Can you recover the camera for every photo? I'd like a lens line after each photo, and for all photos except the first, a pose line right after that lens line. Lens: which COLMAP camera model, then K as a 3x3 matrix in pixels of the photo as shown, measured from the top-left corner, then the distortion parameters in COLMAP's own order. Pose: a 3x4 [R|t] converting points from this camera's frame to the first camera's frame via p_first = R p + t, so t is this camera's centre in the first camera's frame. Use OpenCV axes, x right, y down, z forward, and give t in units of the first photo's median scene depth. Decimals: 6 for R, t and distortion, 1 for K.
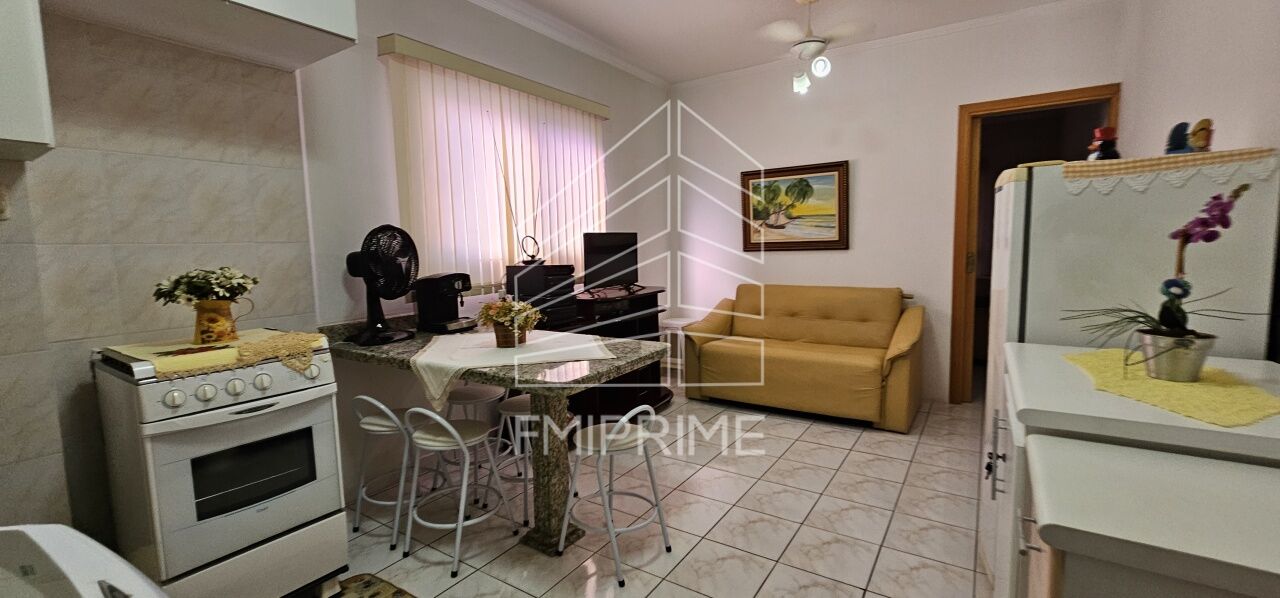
lens RADIAL K [[509.6, 0, 649.6], [0, 509.6, 295.7], [0, 0, 1]] dist [0.001181, 0.000116]
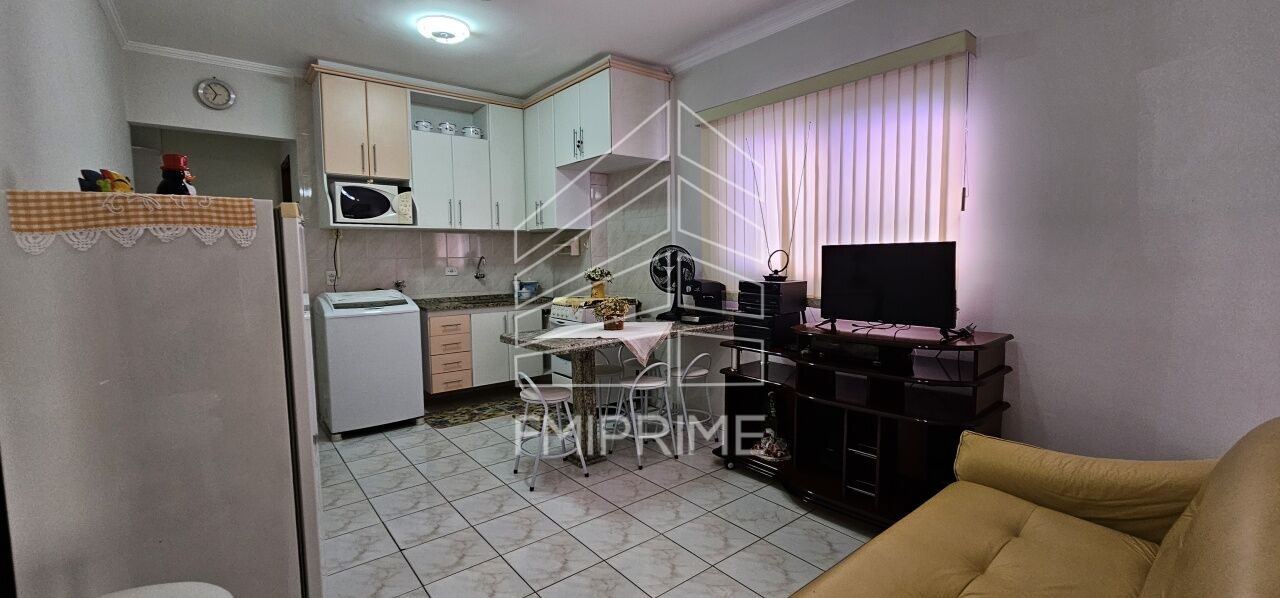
lens RADIAL K [[516.7, 0, 638.2], [0, 516.7, 295.9], [0, 0, 1]] dist [0.001522, 0.000332]
pose [[-0.297025, 0.102182, -0.949387, 1.116243], [-0.065675, 0.989717, 0.127070, -0.199417], [0.952608, 0.100093, -0.287260, 1.475527]]
